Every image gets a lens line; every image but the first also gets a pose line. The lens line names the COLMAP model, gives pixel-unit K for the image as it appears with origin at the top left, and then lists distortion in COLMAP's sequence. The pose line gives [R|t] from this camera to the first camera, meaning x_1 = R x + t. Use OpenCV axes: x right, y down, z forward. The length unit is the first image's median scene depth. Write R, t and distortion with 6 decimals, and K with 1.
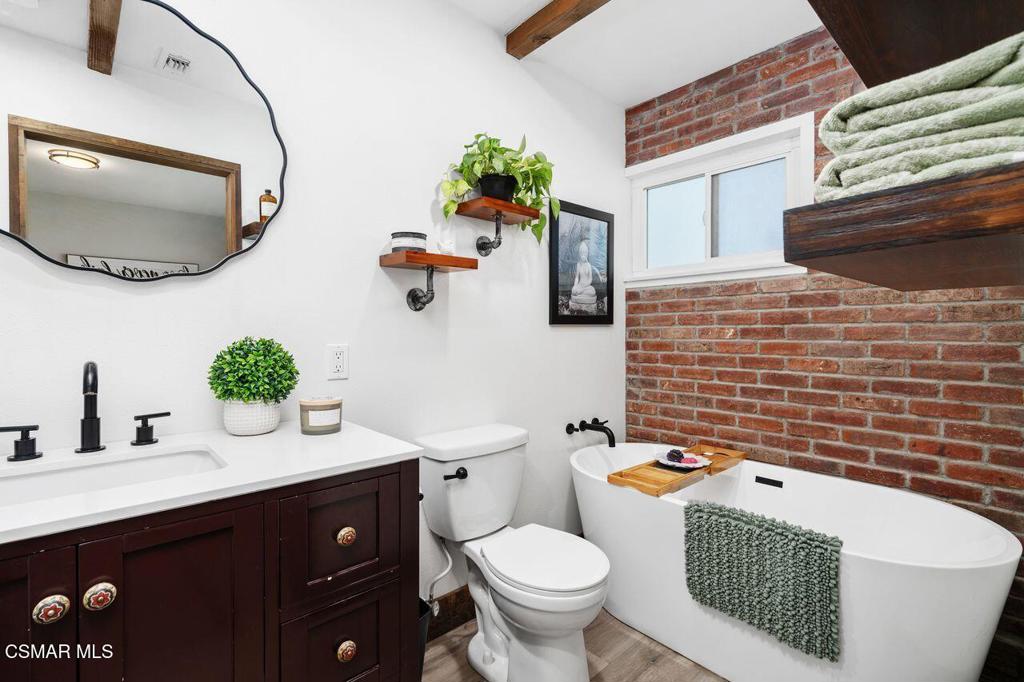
lens RADIAL K [[465.4, 0, 508.4], [0, 465.4, 333.2], [0, 0, 1]] dist [-0.007868, 0.001312]
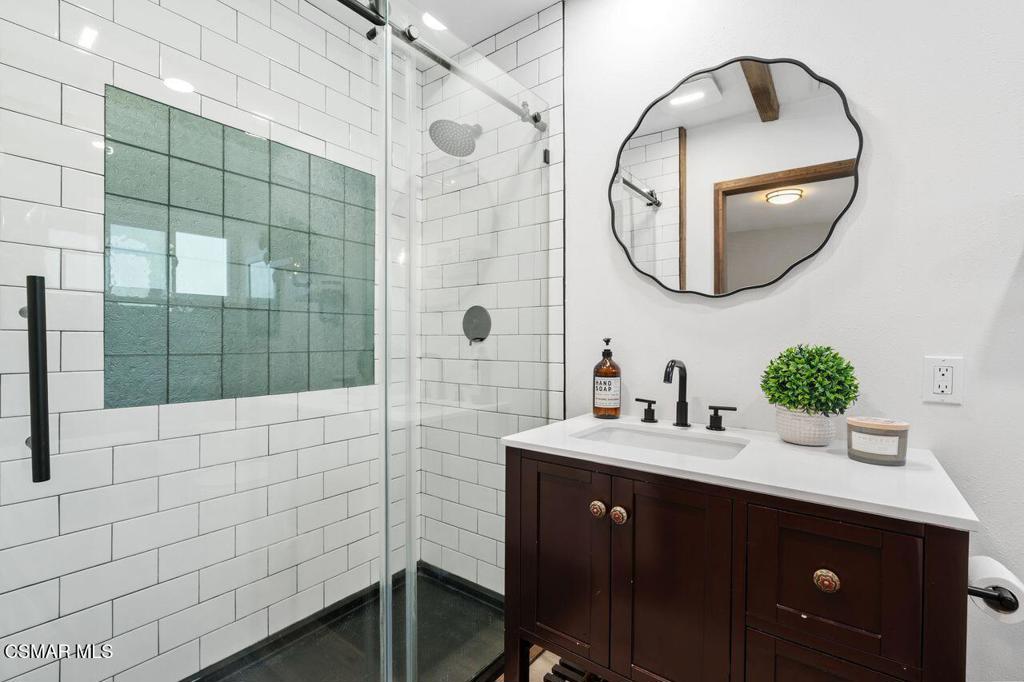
lens RADIAL K [[465.4, 0, 506.7], [0, 465.4, 341.5], [0, 0, 1]] dist [-0.007868, 0.001312]
pose [[0.170828, 0.008700, -0.985263, 0.316976], [-0.010804, 0.999917, 0.006957, 0.002340], [0.985242, 0.009457, 0.170907, 0.231366]]
